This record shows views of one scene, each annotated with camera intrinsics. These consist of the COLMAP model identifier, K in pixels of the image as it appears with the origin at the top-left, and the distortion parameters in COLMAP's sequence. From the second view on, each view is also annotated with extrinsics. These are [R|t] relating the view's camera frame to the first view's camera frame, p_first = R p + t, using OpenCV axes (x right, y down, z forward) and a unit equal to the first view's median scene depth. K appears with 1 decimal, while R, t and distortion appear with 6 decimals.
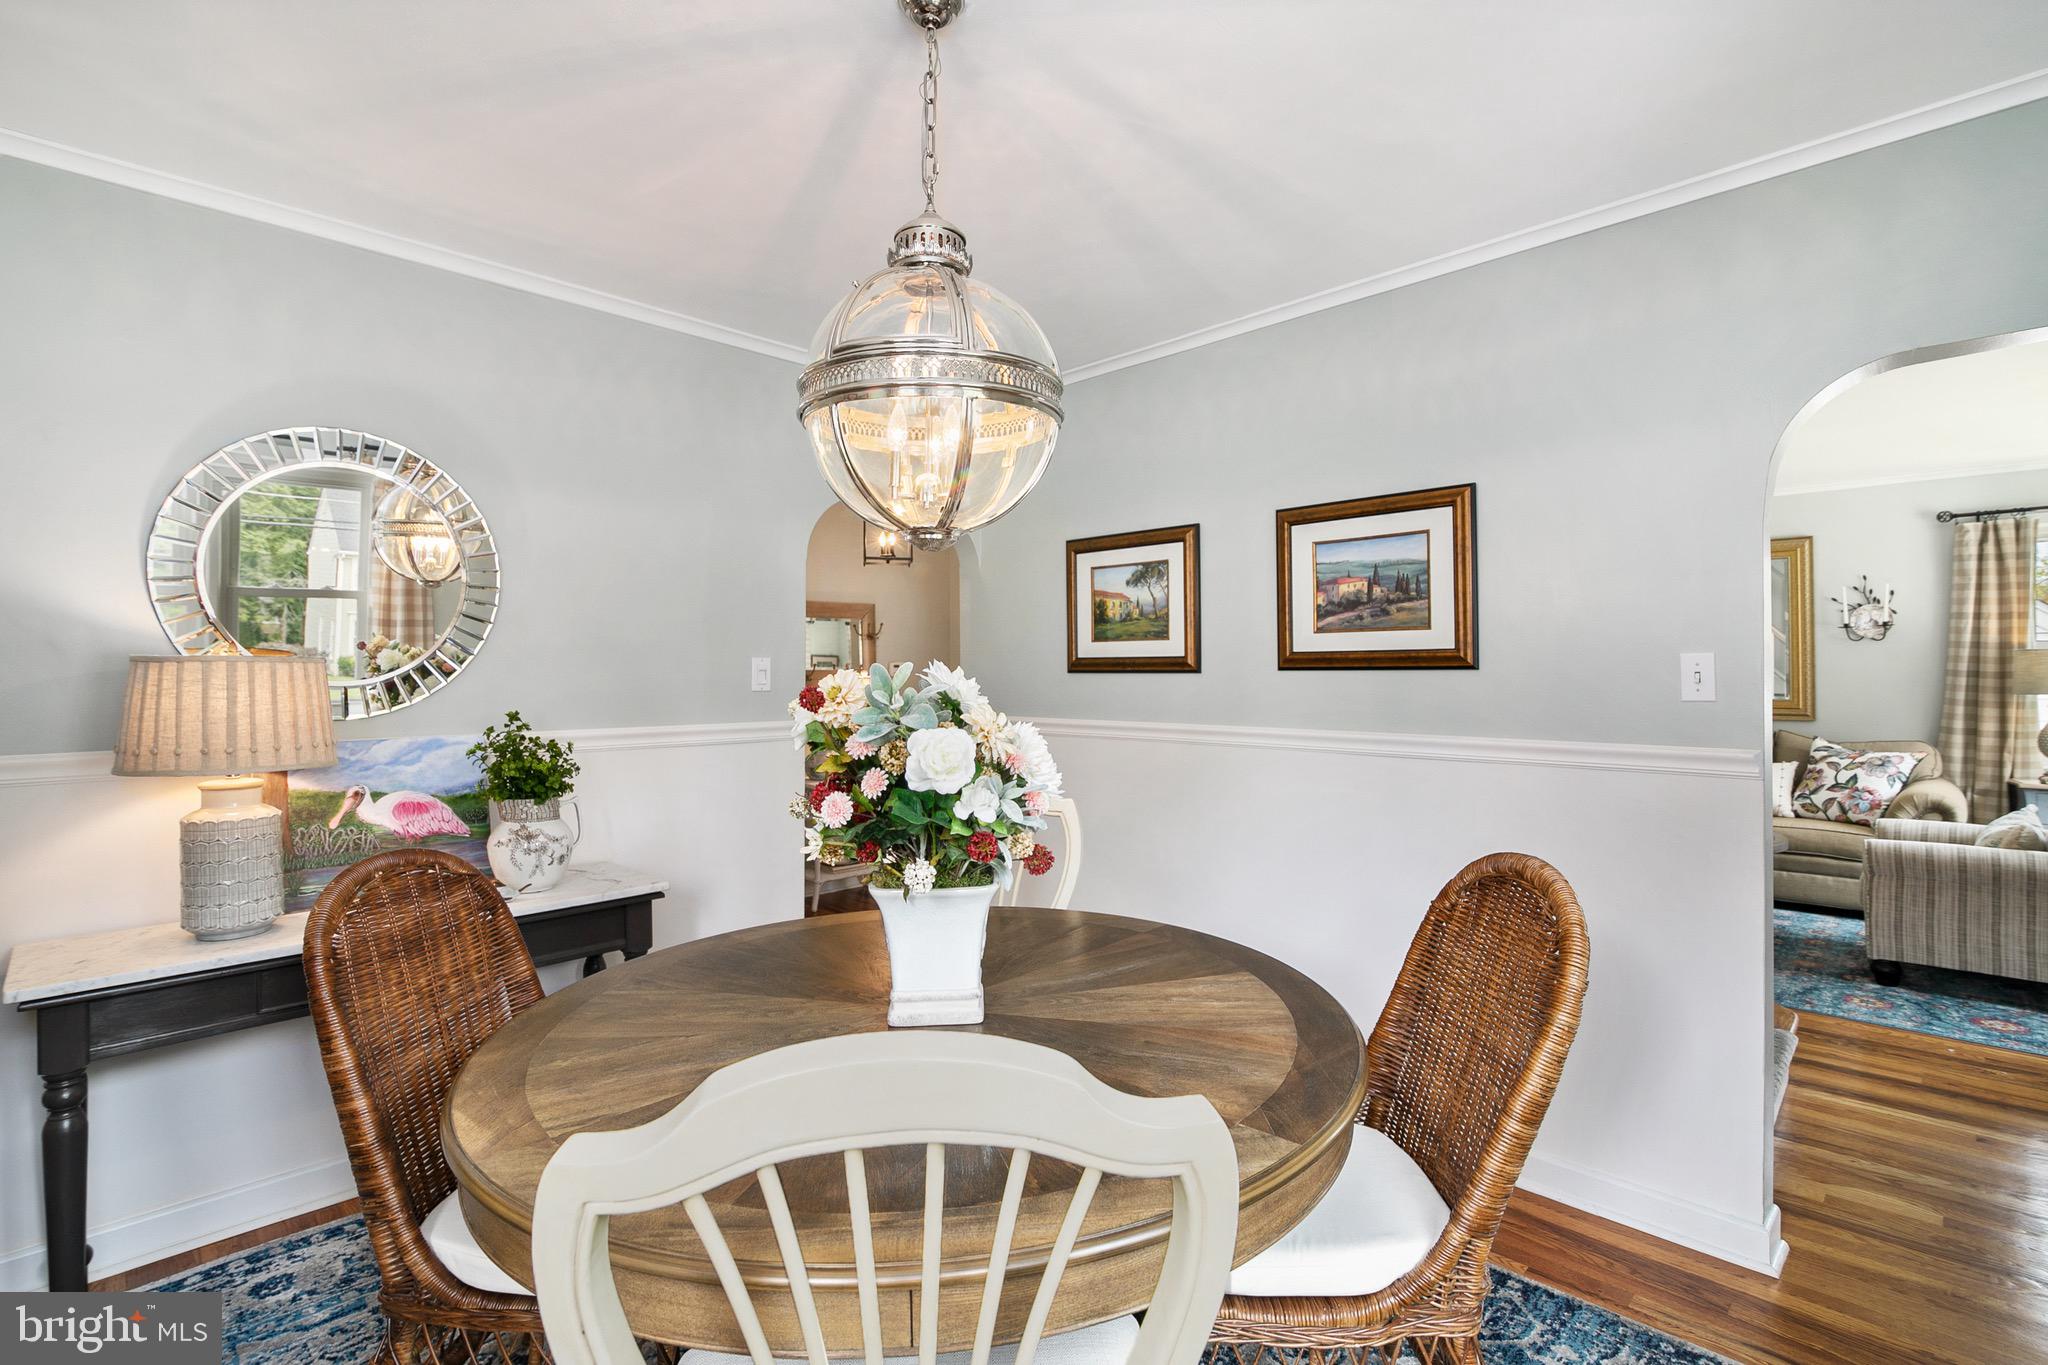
lens RADIAL K [[944.4, 0, 1024.5], [0, 944.4, 676.5], [0, 0, 1]] dist [-0.019865, 0.000393]
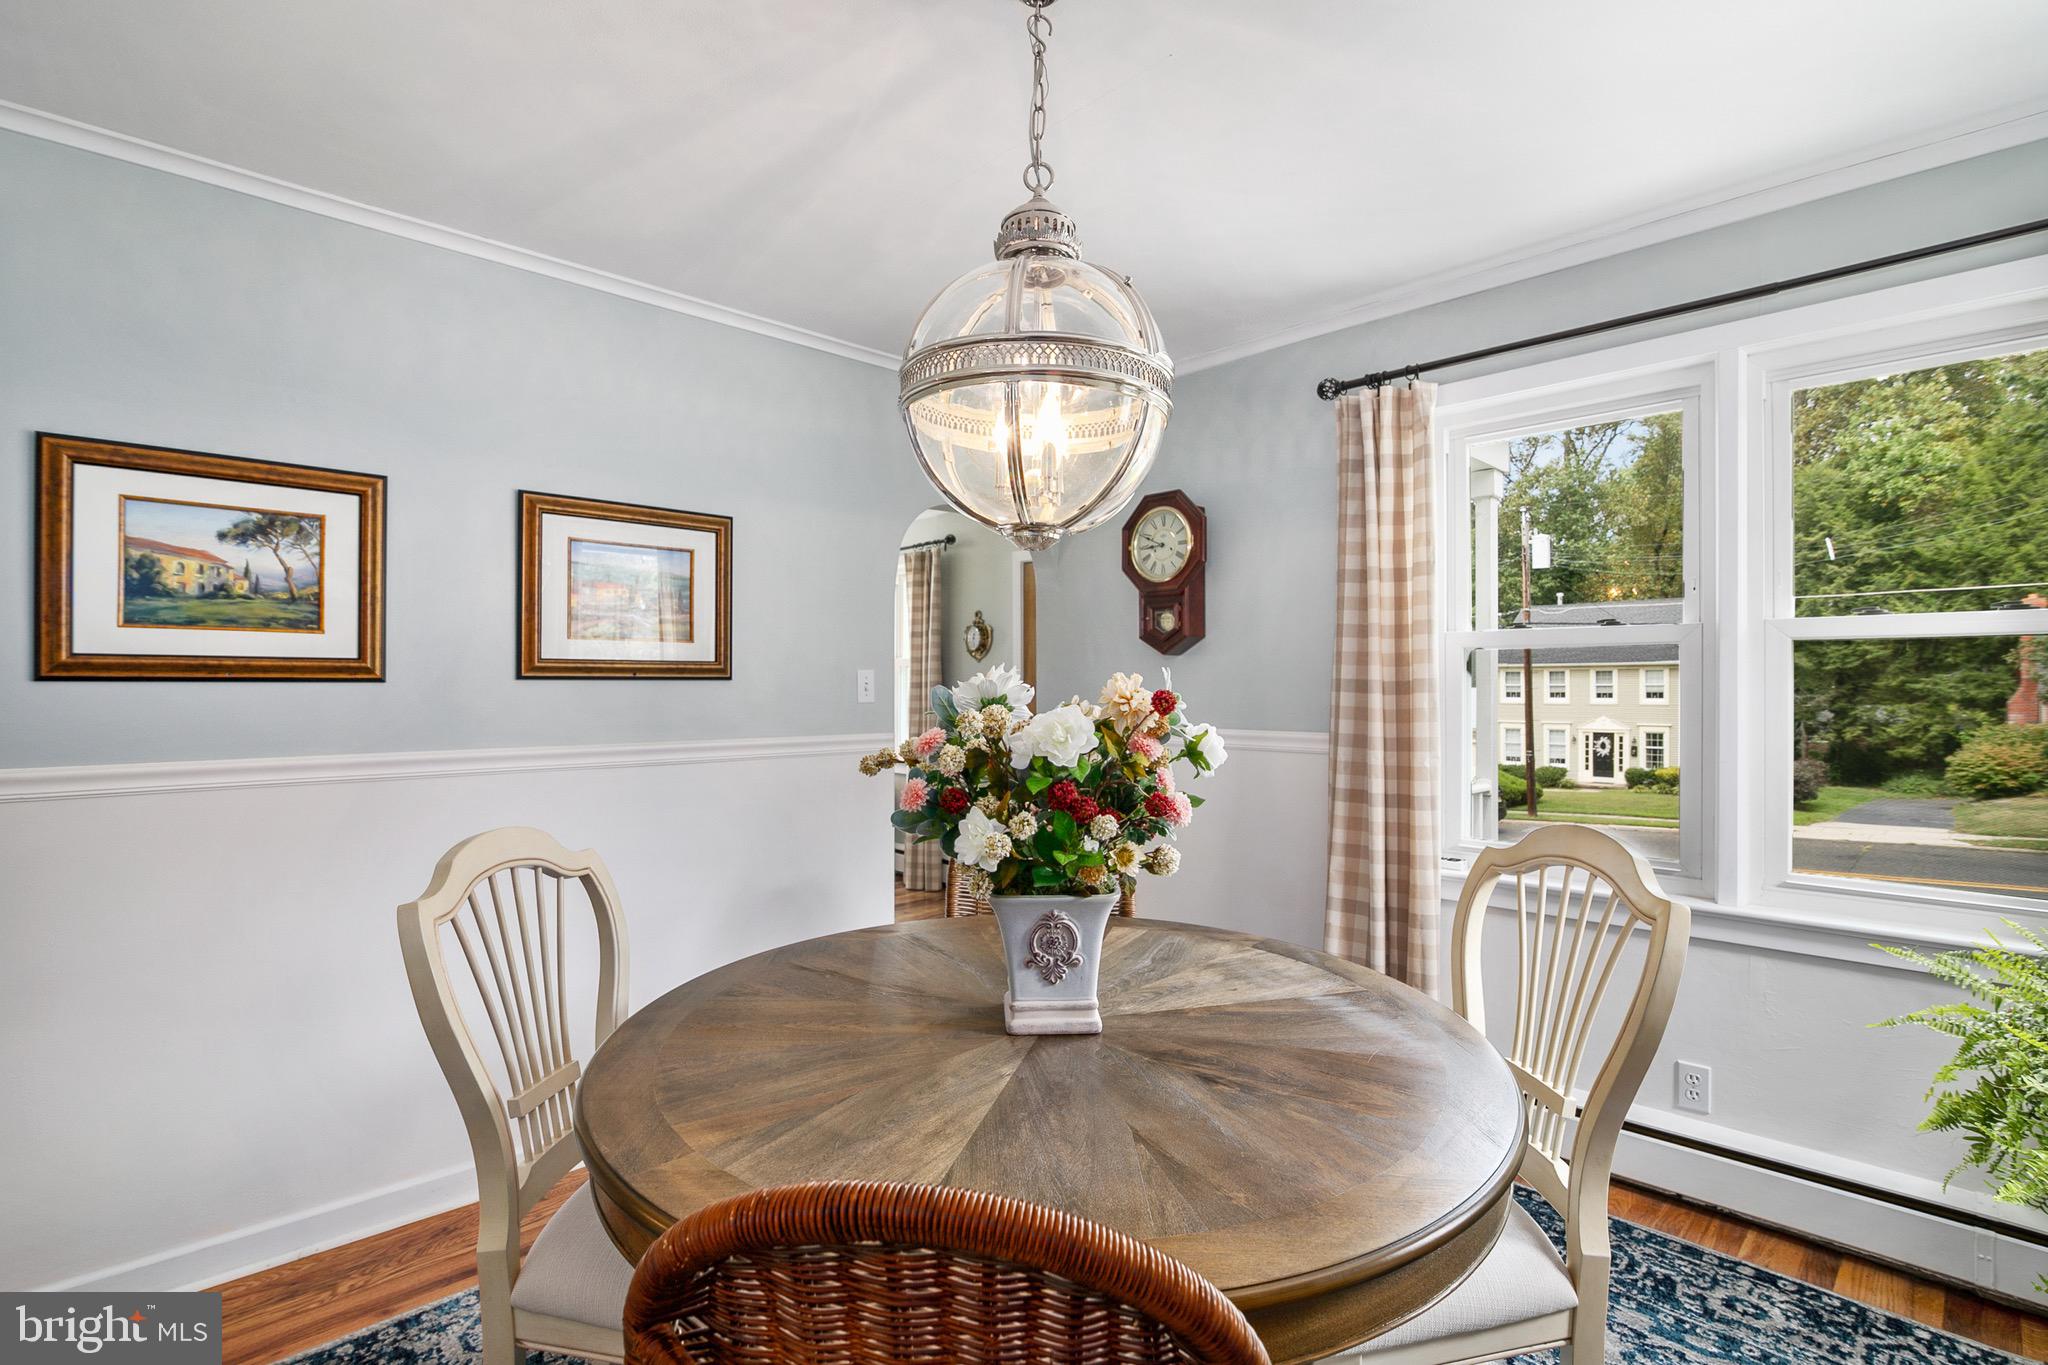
lens RADIAL K [[944.4, 0, 1024.5], [0, 944.4, 676.5], [0, 0, 1]] dist [-0.019865, 0.000393]
pose [[0.023421, 0.015997, 0.999598, -0.492084], [0.006437, 0.999849, -0.016152, 0.006428], [-0.999705, 0.006813, 0.023315, 0.460368]]
